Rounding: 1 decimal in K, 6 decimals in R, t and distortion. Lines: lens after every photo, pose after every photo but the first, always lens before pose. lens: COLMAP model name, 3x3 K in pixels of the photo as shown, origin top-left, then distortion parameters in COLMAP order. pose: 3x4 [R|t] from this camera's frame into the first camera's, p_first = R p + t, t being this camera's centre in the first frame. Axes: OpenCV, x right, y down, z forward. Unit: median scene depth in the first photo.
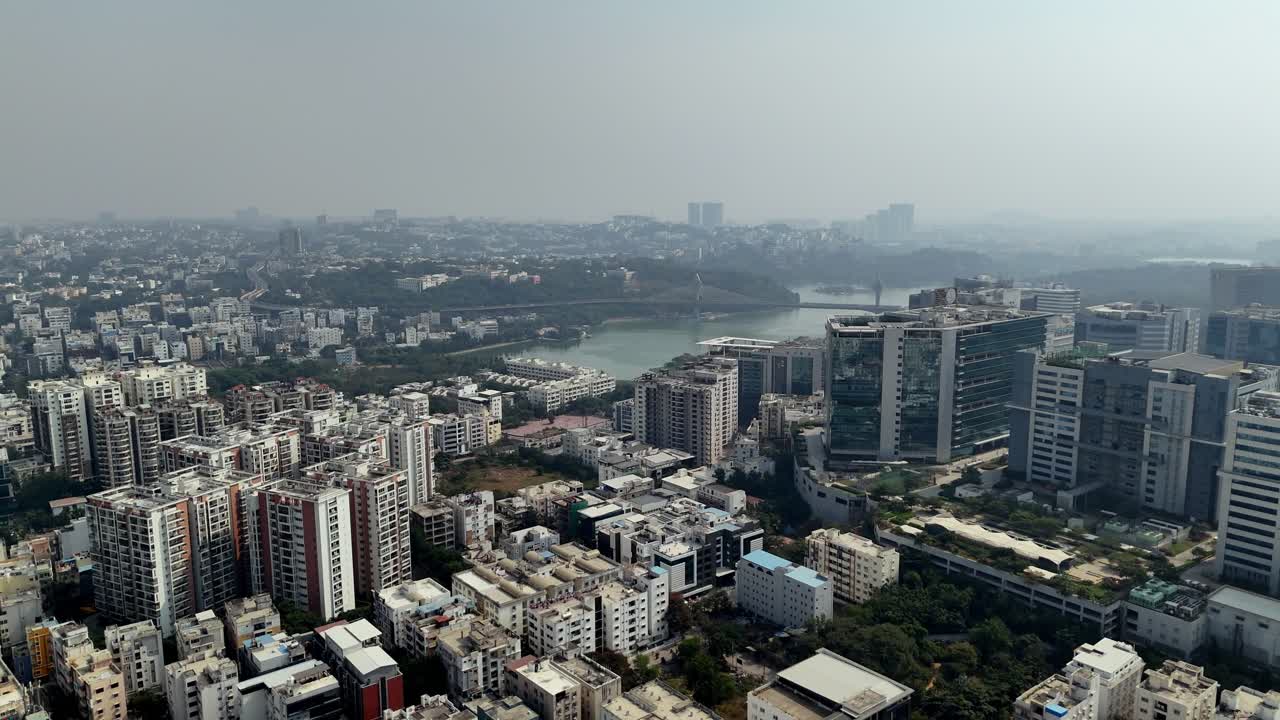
lens RADIAL K [[873.7, 0, 640.0], [0, 873.7, 360.0], [0, 0, 1]] dist [-0.001184, -0.050680]
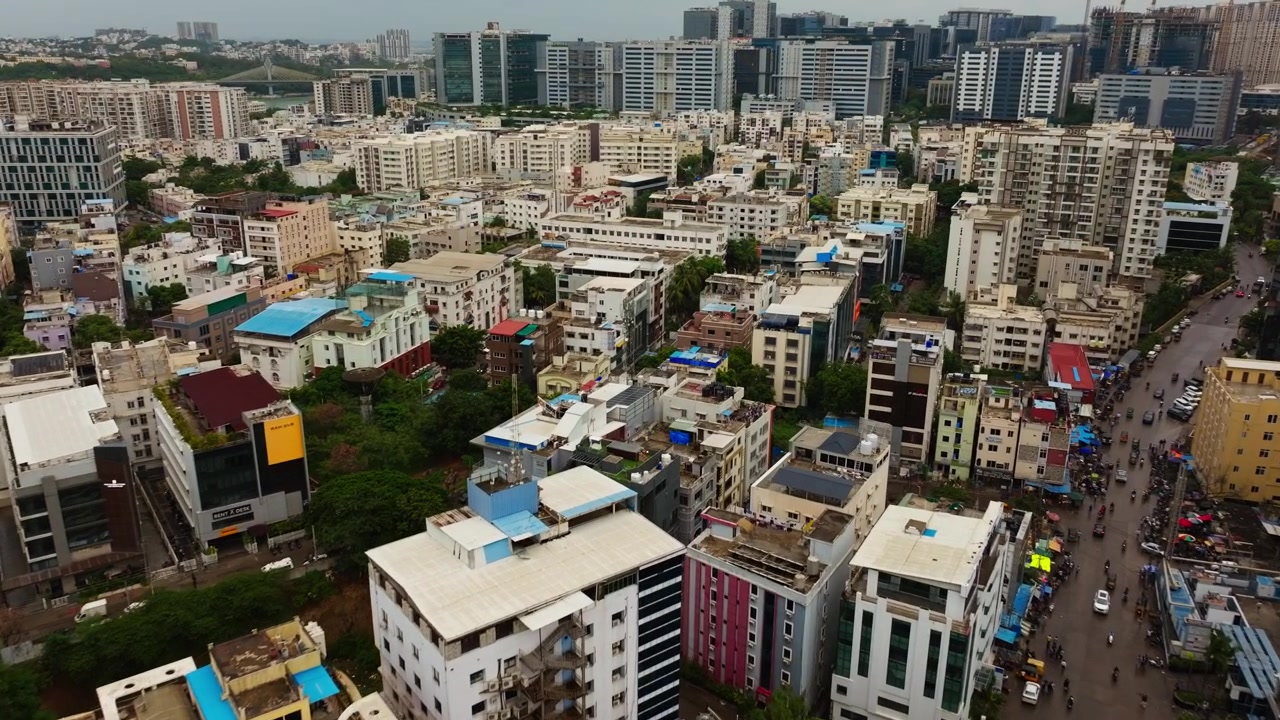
lens RADIAL K [[873.7, 0, 640.0], [0, 873.7, 360.0], [0, 0, 1]] dist [-0.001184, -0.050680]
pose [[0.850227, -0.156011, 0.502766, -0.515414], [0.066513, 0.979258, 0.191389, 0.355251], [-0.522197, -0.129284, 0.842969, -0.956258]]
